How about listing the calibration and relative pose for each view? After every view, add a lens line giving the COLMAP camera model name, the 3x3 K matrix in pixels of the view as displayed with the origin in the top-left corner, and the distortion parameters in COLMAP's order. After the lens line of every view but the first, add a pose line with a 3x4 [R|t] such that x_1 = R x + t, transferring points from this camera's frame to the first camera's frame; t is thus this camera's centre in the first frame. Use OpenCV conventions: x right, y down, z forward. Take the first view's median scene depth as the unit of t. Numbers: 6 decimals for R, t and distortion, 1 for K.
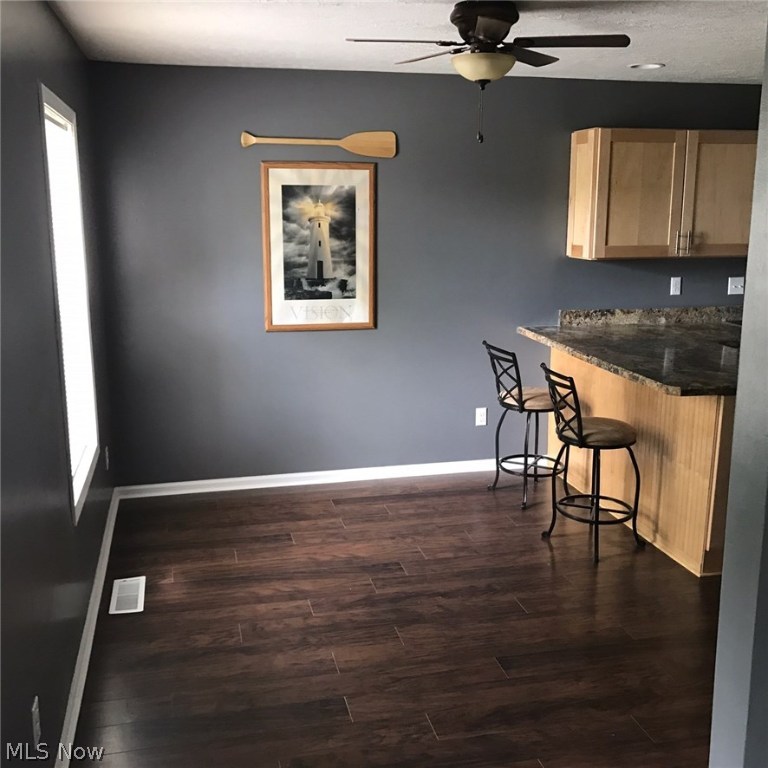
lens RADIAL K [[837.6, 0, 383.6], [0, 837.6, 371.1], [0, 0, 1]] dist [0.134365, -0.454920]
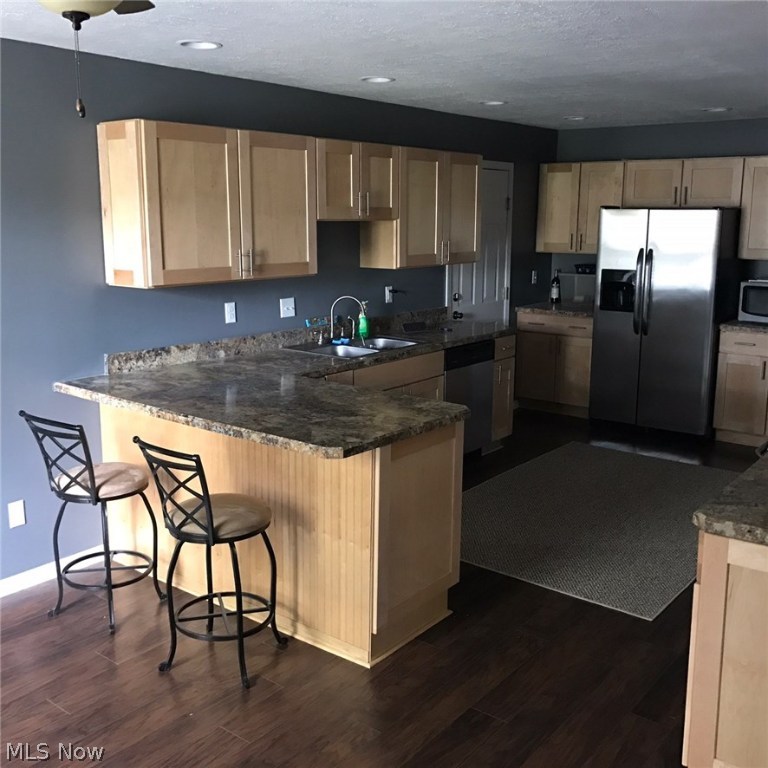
lens RADIAL K [[837.6, 0, 383.6], [0, 837.6, 371.1], [0, 0, 1]] dist [0.134365, -0.454920]
pose [[0.784969, -0.112788, 0.609182, -0.069368], [0.121644, 0.992208, 0.026958, -0.052096], [-0.607475, 0.052942, 0.792572, 0.260908]]
